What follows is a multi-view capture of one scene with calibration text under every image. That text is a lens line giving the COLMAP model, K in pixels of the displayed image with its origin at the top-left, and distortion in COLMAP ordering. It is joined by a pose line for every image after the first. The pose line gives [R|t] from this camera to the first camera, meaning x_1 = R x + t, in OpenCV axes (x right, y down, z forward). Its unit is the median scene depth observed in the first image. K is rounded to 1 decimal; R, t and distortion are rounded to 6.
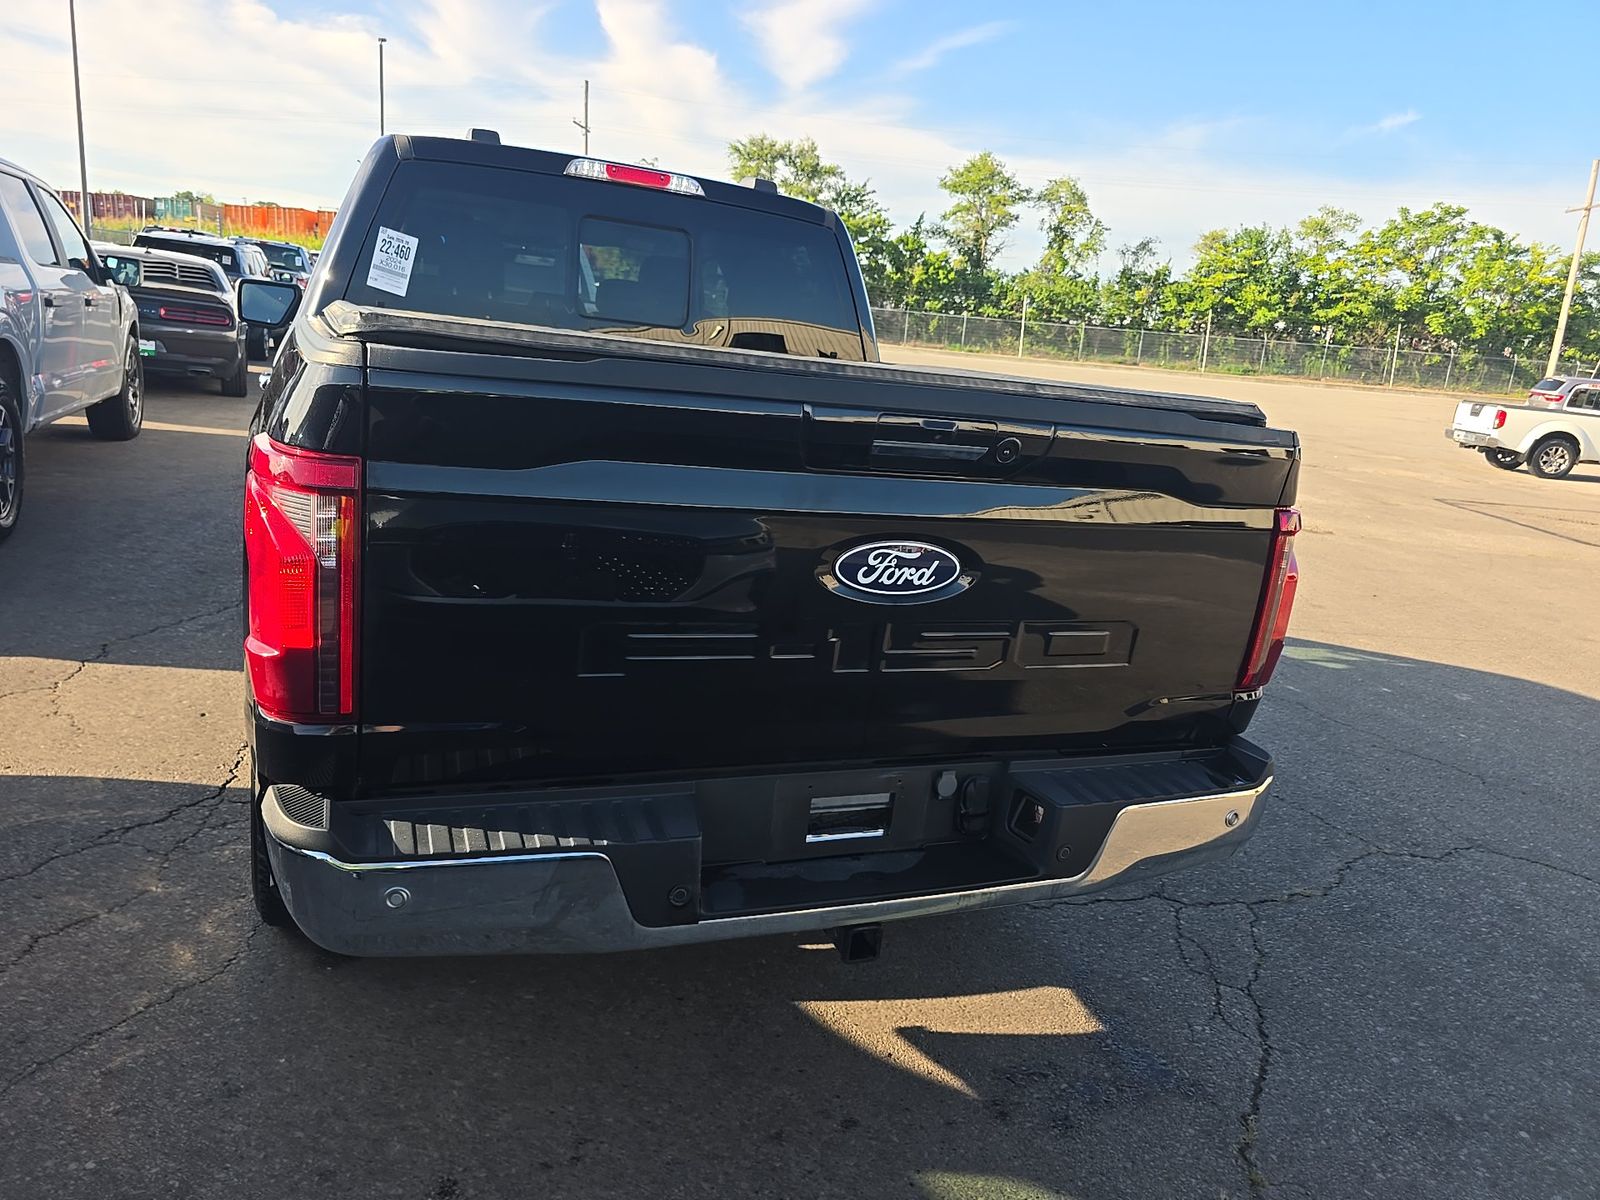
lens RADIAL K [[1088.3, 0, 804.5], [0, 1088.3, 593.8], [0, 0, 1]] dist [0.044962, -0.040480]
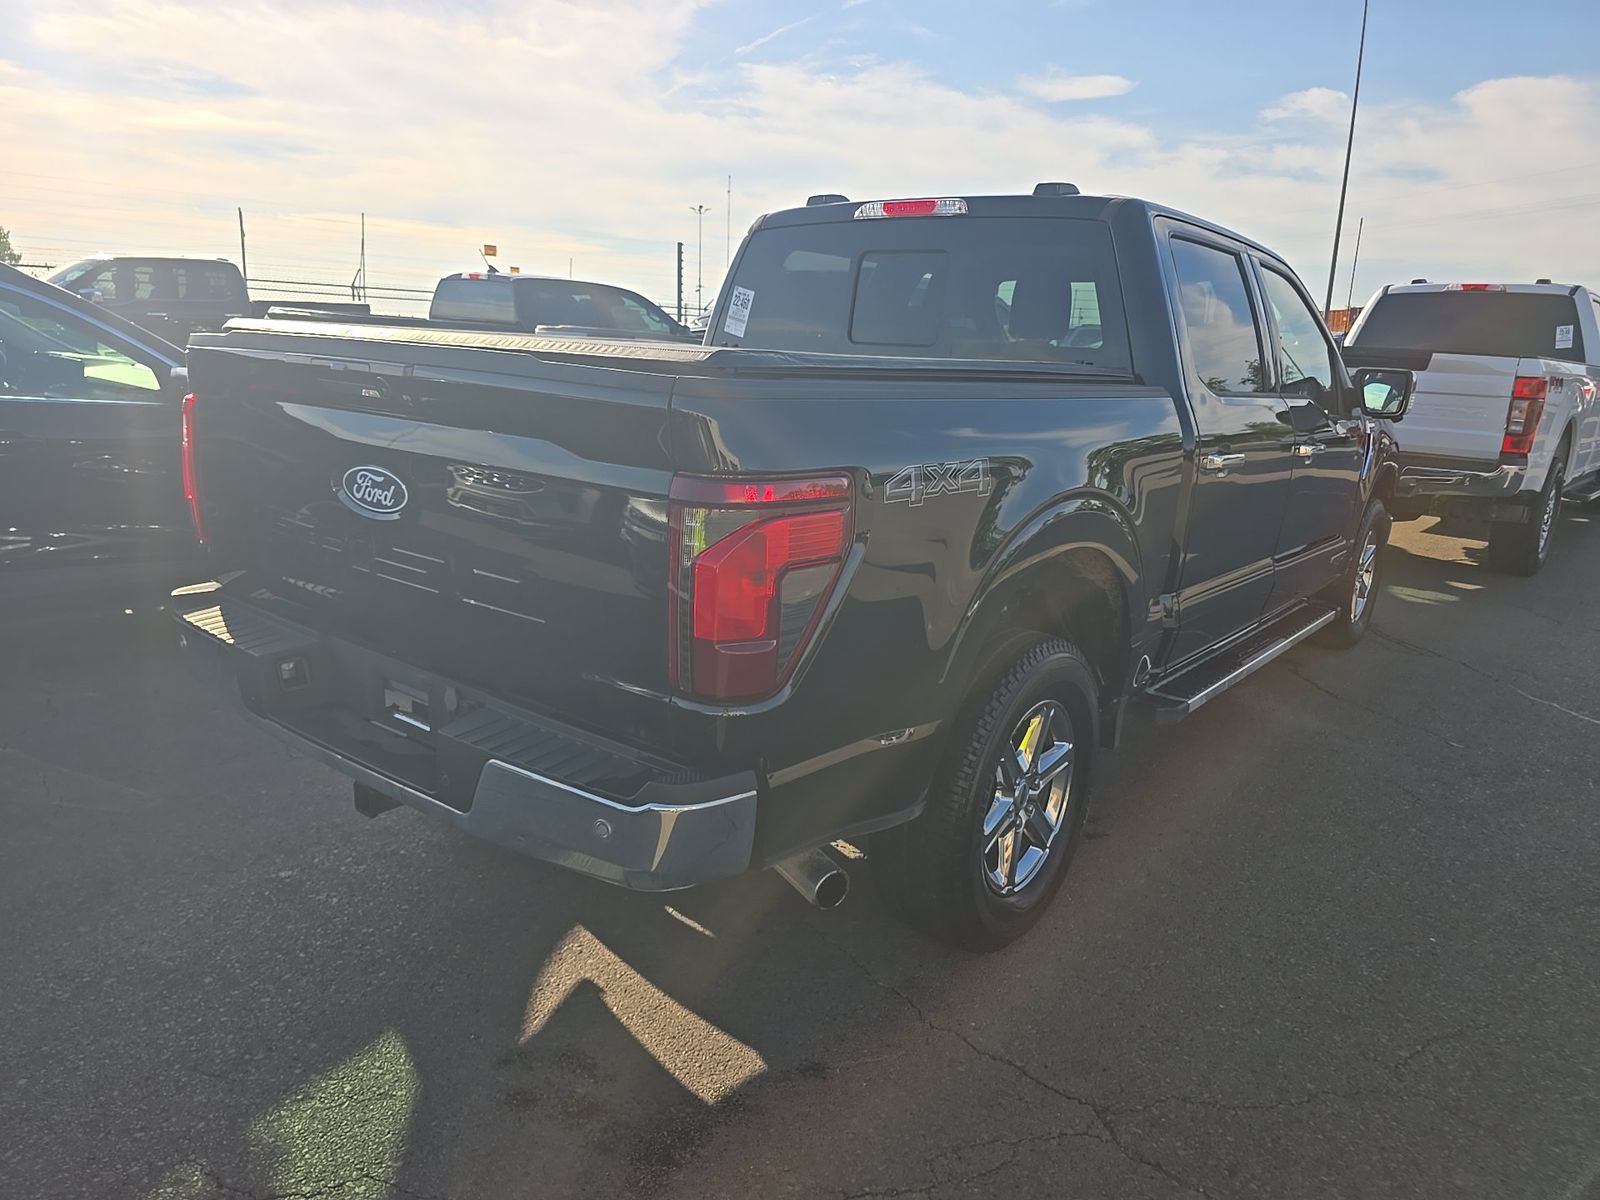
lens RADIAL K [[1088.3, 0, 788.0], [0, 1088.3, 585.5], [0, 0, 1]] dist [0.044962, -0.040480]
pose [[0.477477, 0.108996, -0.871857, 0.810912], [-0.195368, 0.980606, 0.015597, -0.015586], [0.856649, 0.162885, 0.489512, 0.467738]]
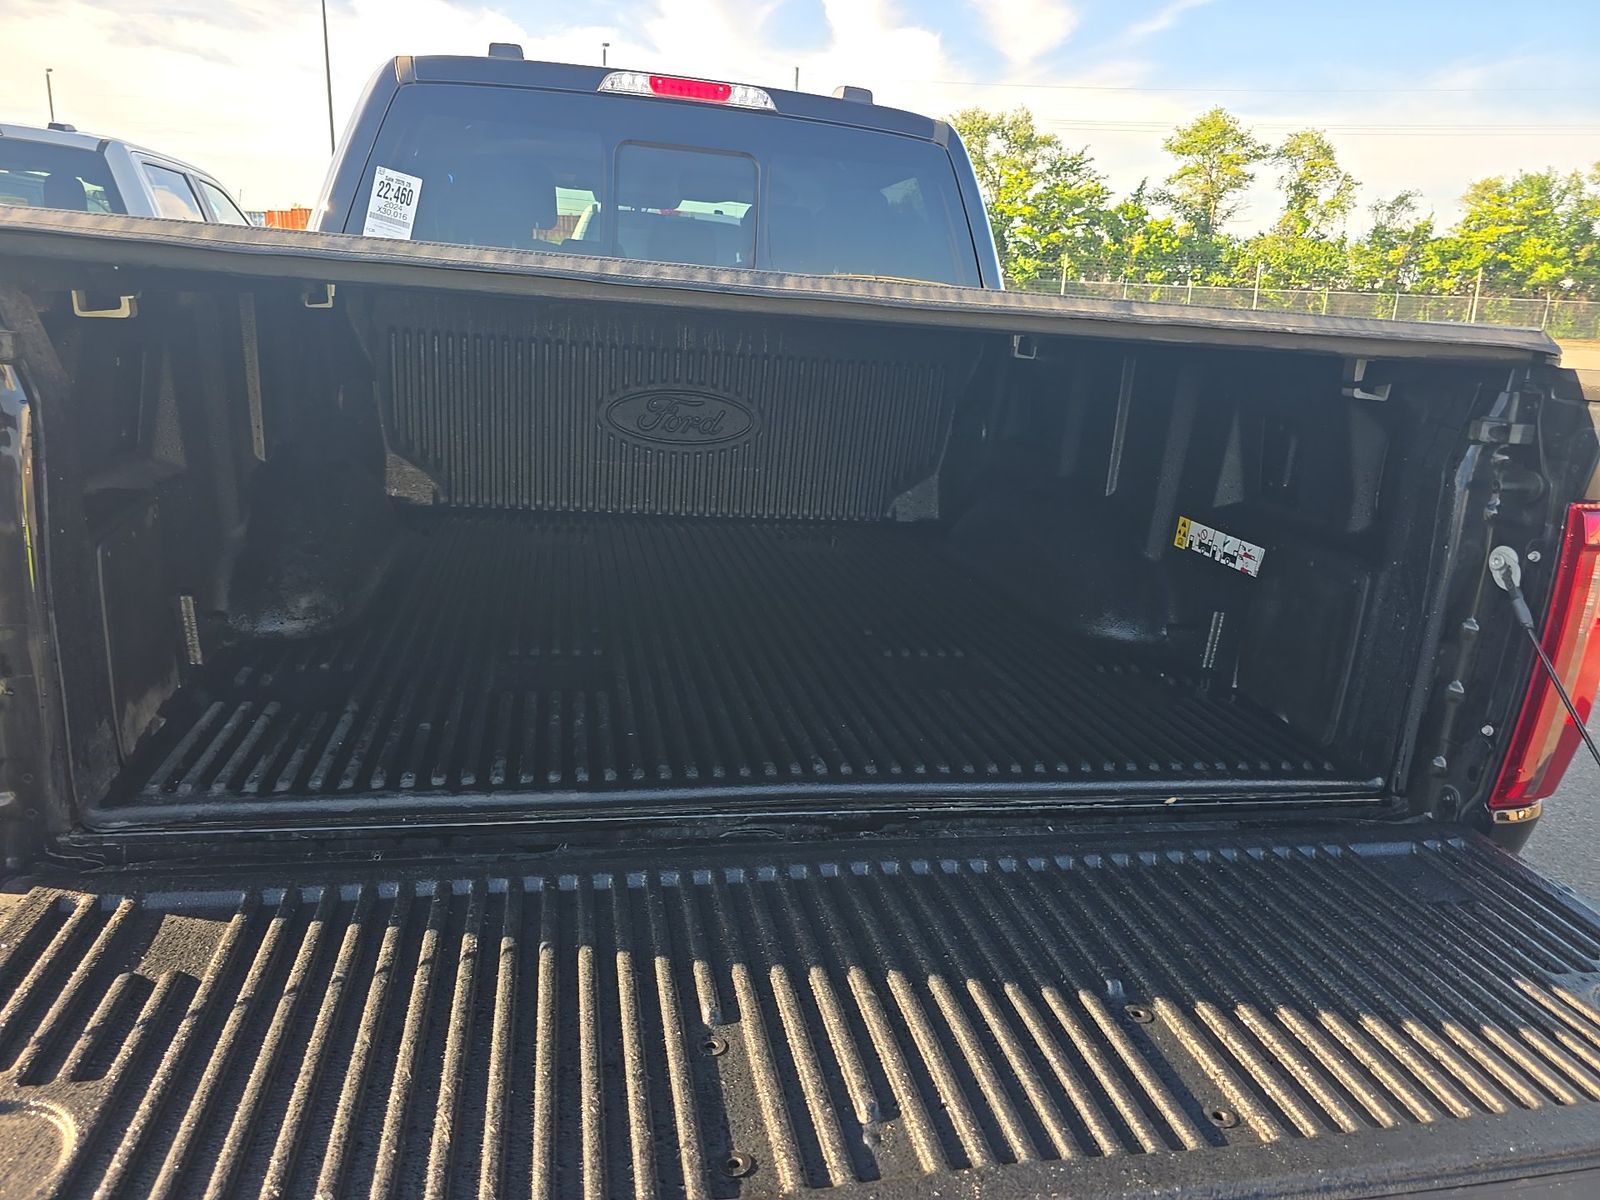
lens RADIAL K [[1088.3, 0, 806.3], [0, 1088.3, 594.1], [0, 0, 1]] dist [0.044962, -0.040480]
pose [[0.981637, 0.011972, -0.190384, 0.095525], [-0.009510, 0.999859, 0.013839, -0.023671], [0.190523, -0.011774, 0.981612, 0.235758]]
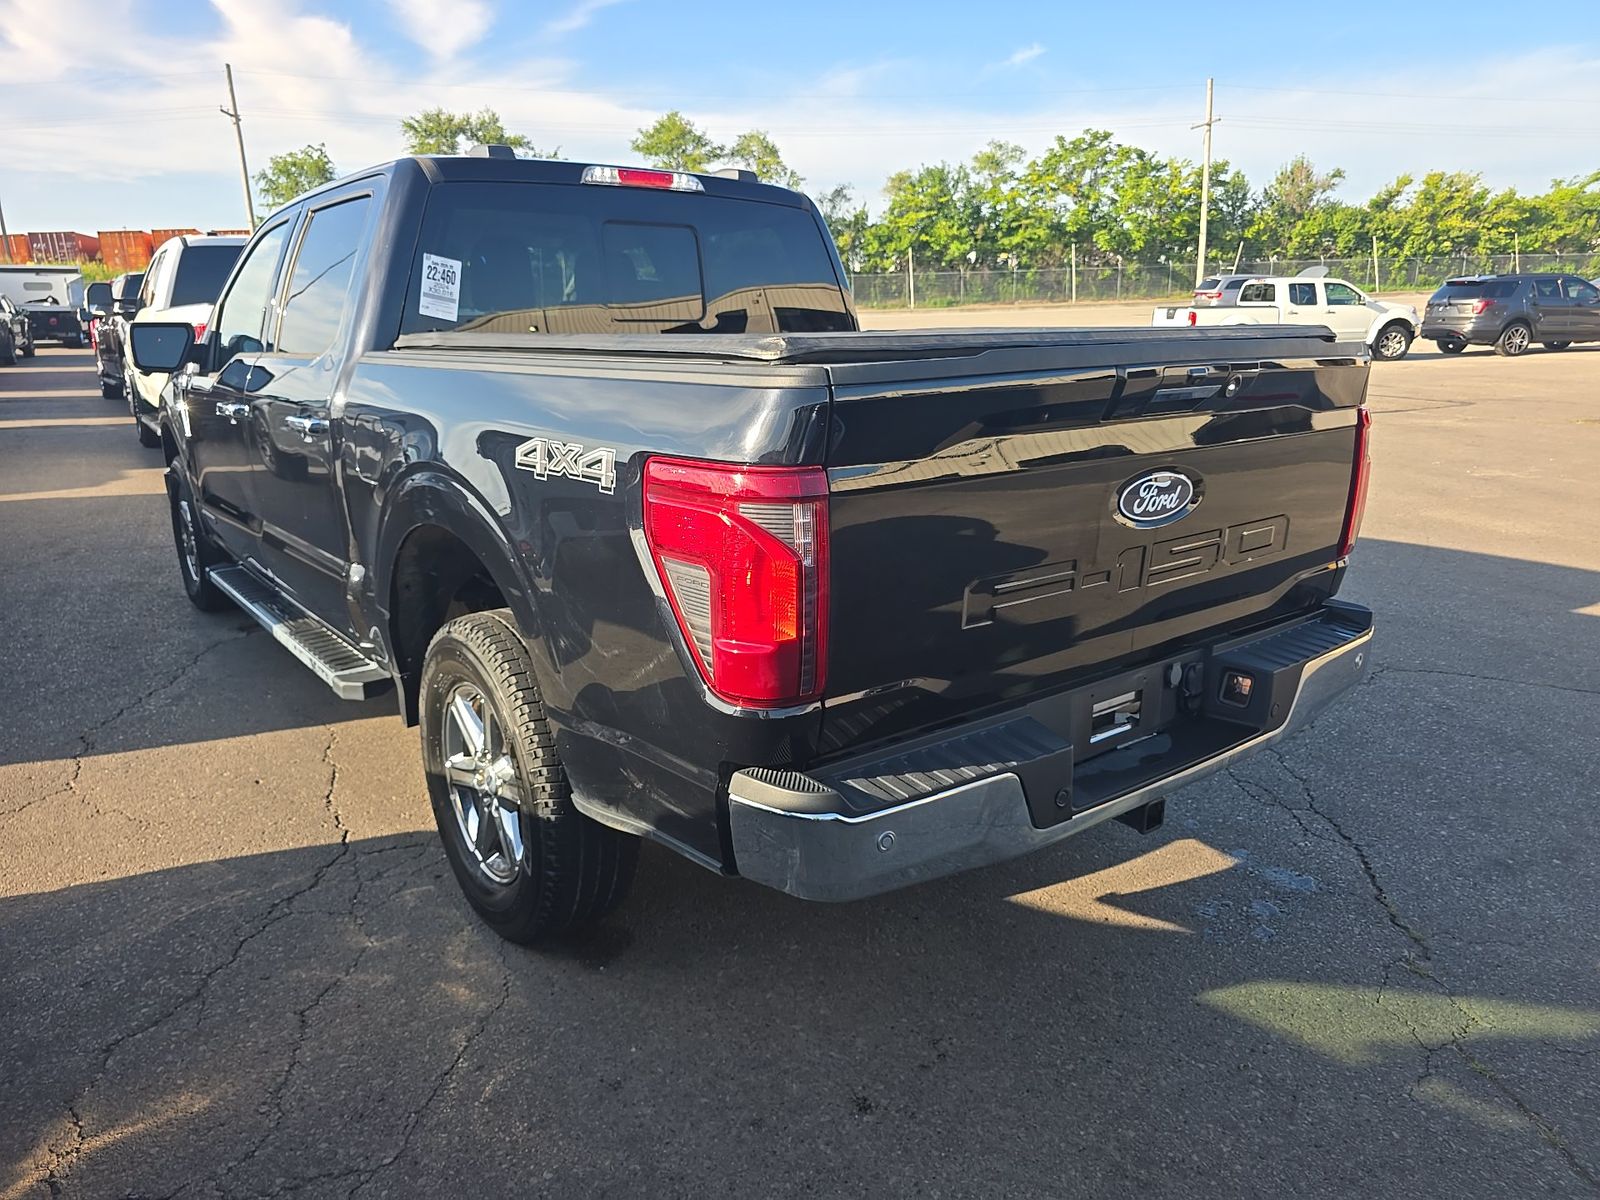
lens RADIAL K [[1088.3, 0, 802.3], [0, 1088.3, 592.5], [0, 0, 1]] dist [0.044962, -0.040480]
pose [[0.959193, -0.172306, 0.224186, -0.329799], [0.165475, 0.984993, 0.049059, -0.024818], [-0.229274, -0.009960, 0.973311, -0.043779]]
